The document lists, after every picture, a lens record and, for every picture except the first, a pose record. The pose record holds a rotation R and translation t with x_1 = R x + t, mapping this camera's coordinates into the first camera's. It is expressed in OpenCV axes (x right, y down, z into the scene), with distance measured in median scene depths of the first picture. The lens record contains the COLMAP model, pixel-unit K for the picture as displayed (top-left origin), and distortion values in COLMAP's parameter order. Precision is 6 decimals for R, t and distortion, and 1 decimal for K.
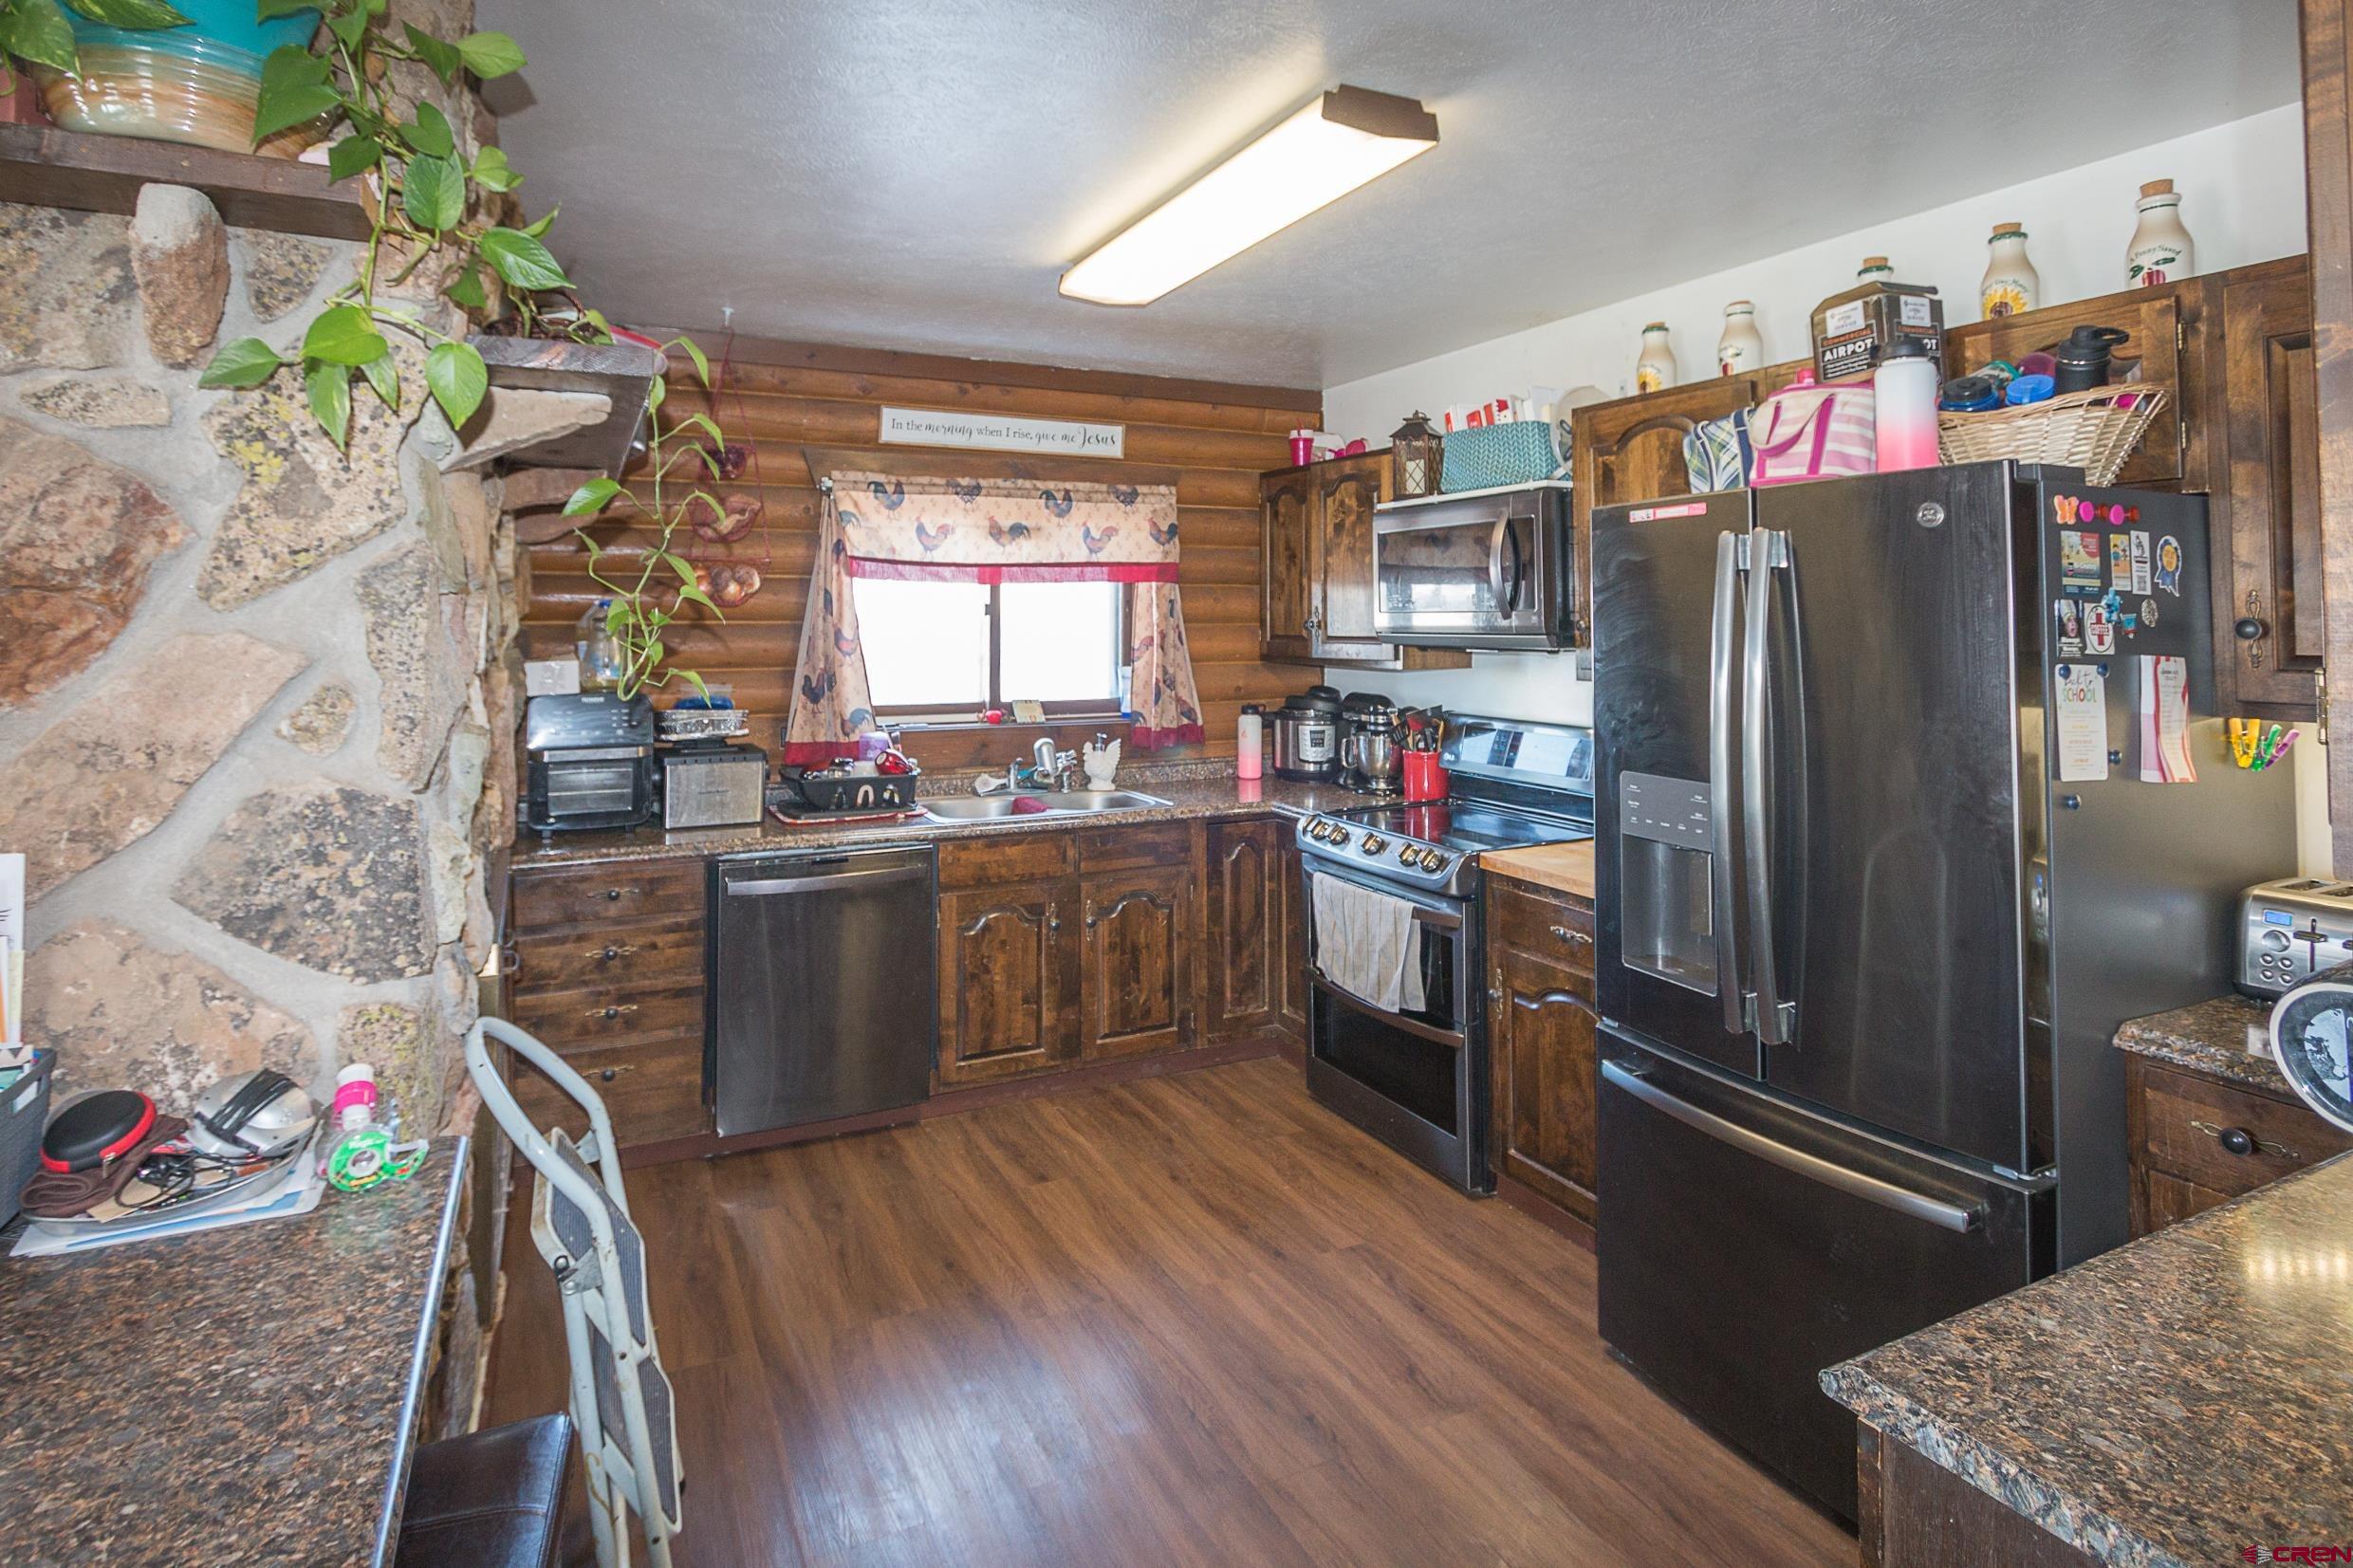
lens RADIAL K [[1191.7, 0, 1138.8], [0, 1191.7, 579.2], [0, 0, 1]] dist [0.004187, -0.000076]
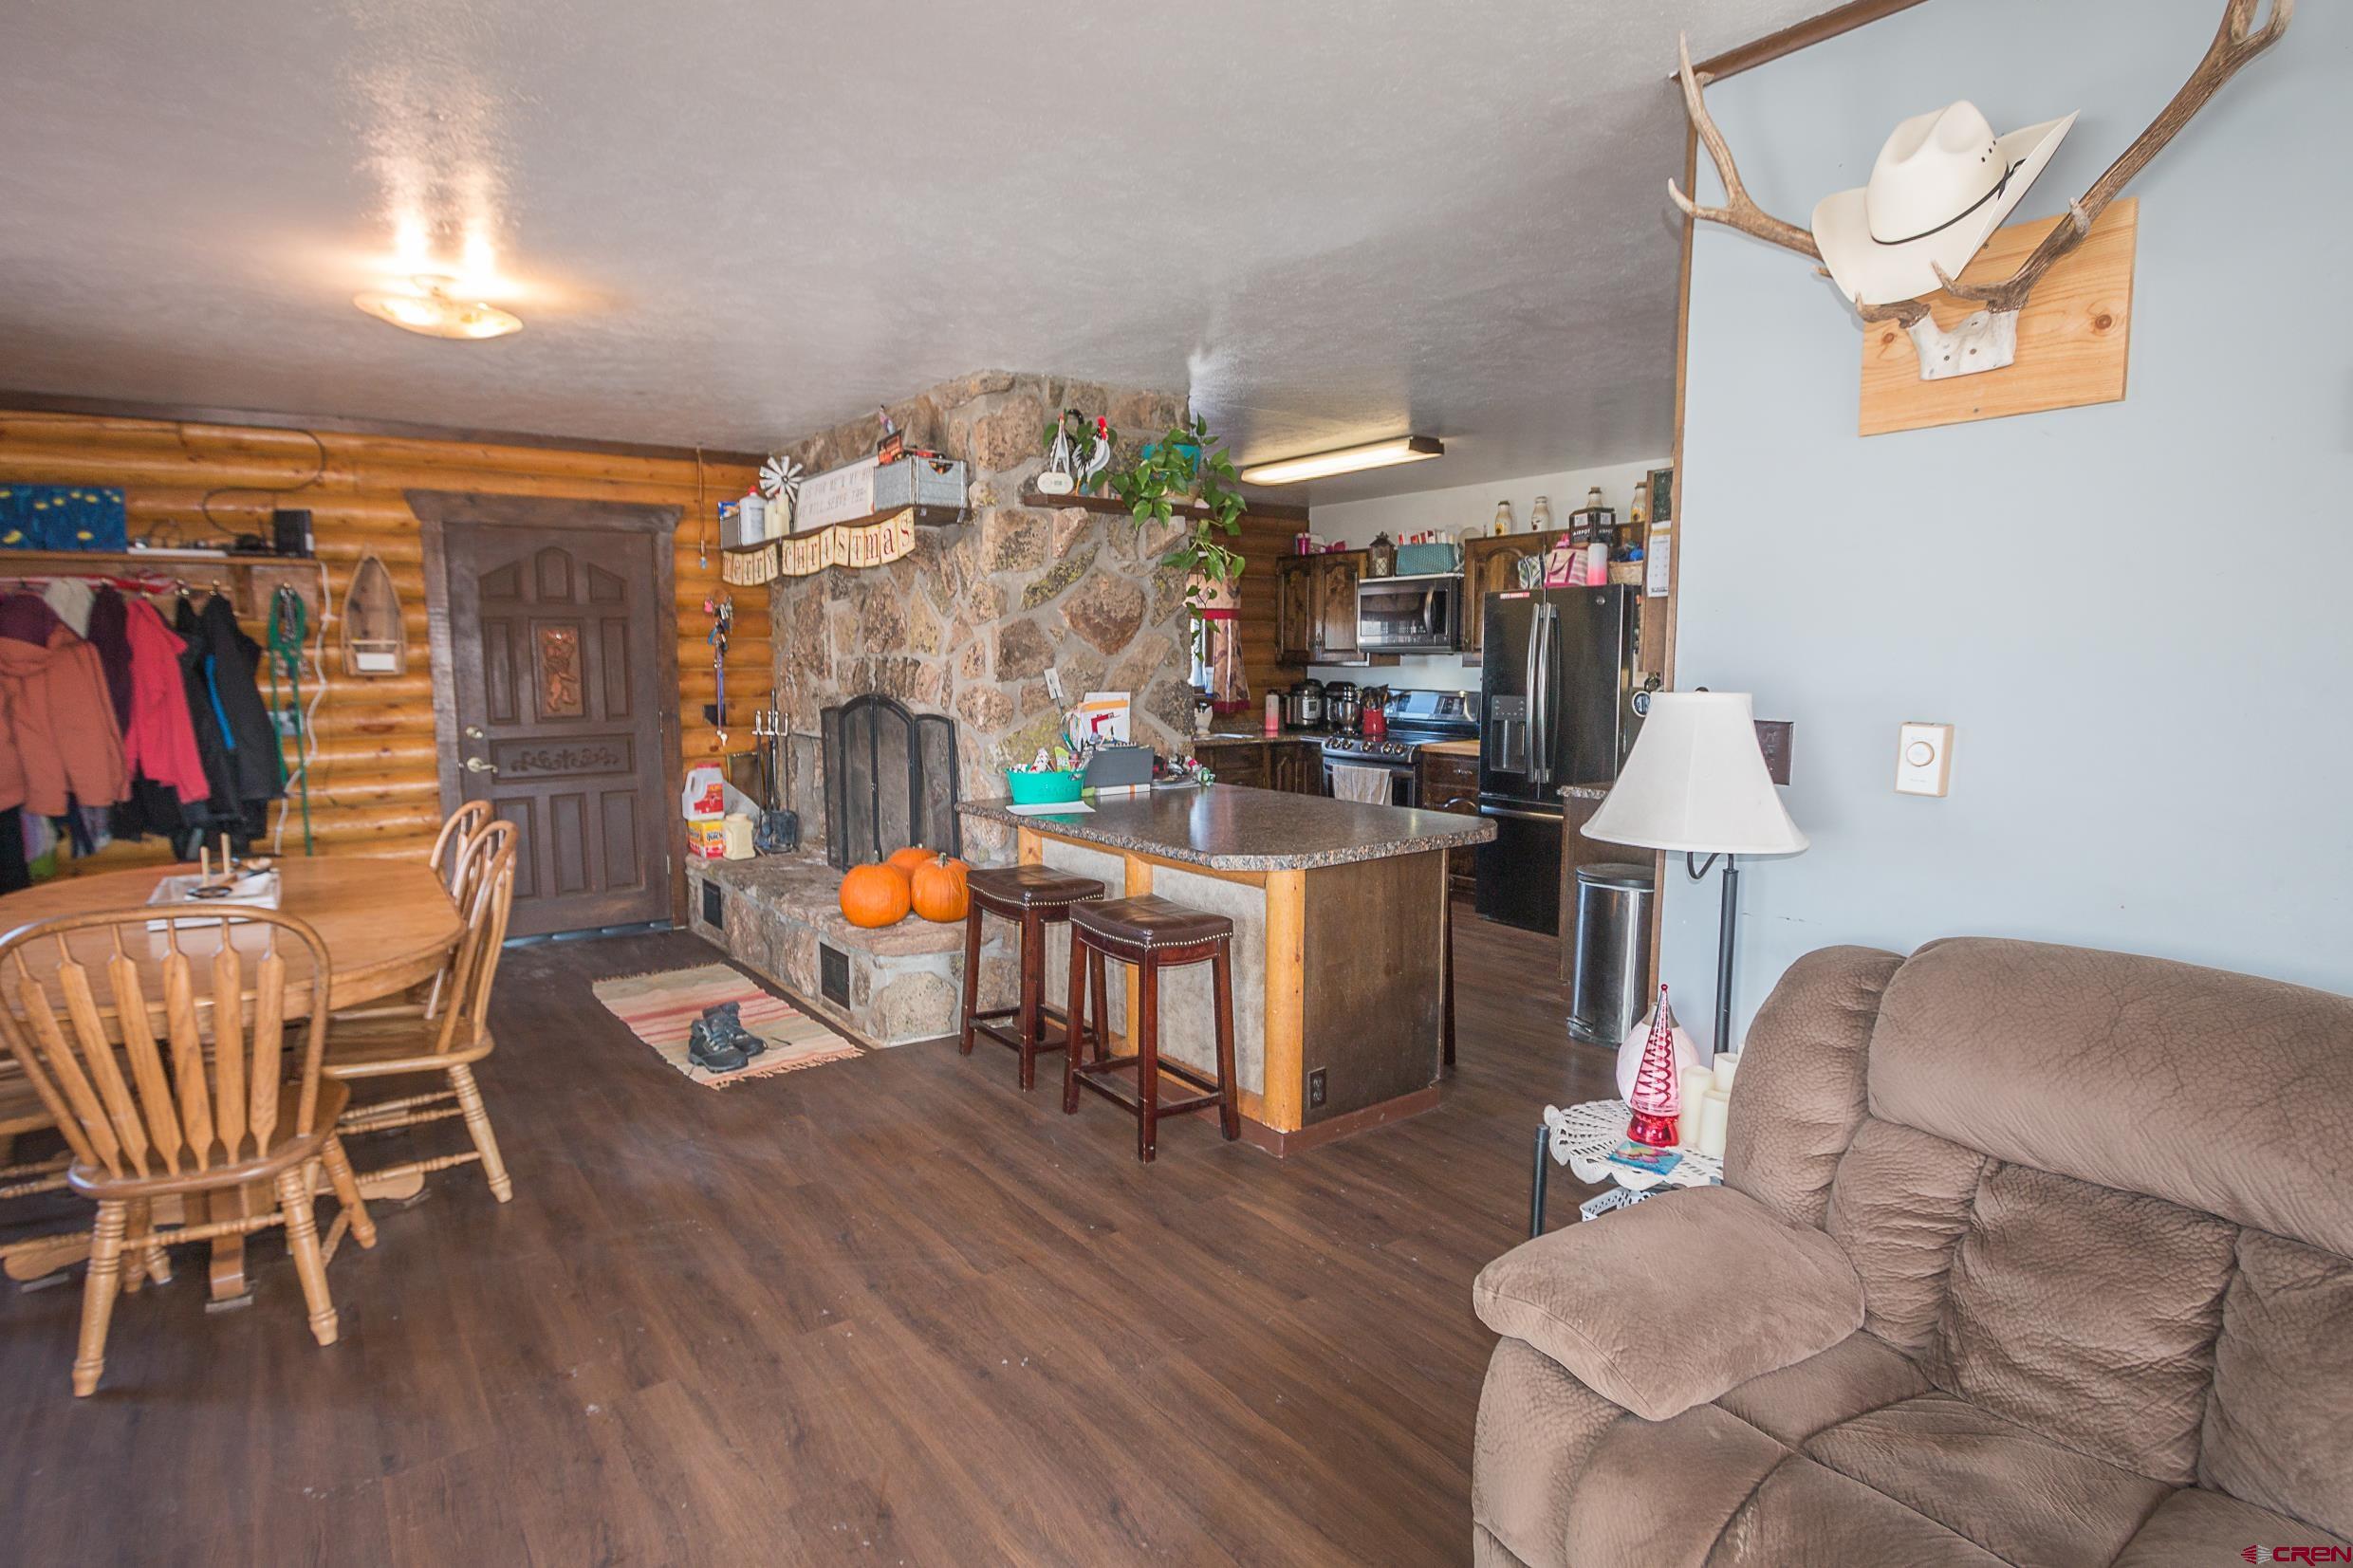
lens RADIAL K [[1191.7, 0, 1170.8], [0, 1191.7, 789.8], [0, 0, 1]] dist [0.004187, -0.000076]
pose [[0.980441, -0.020832, 0.195709, -0.495566], [-0.008280, 0.989137, 0.146766, -0.007455], [-0.196640, -0.145515, 0.969617, -0.879226]]
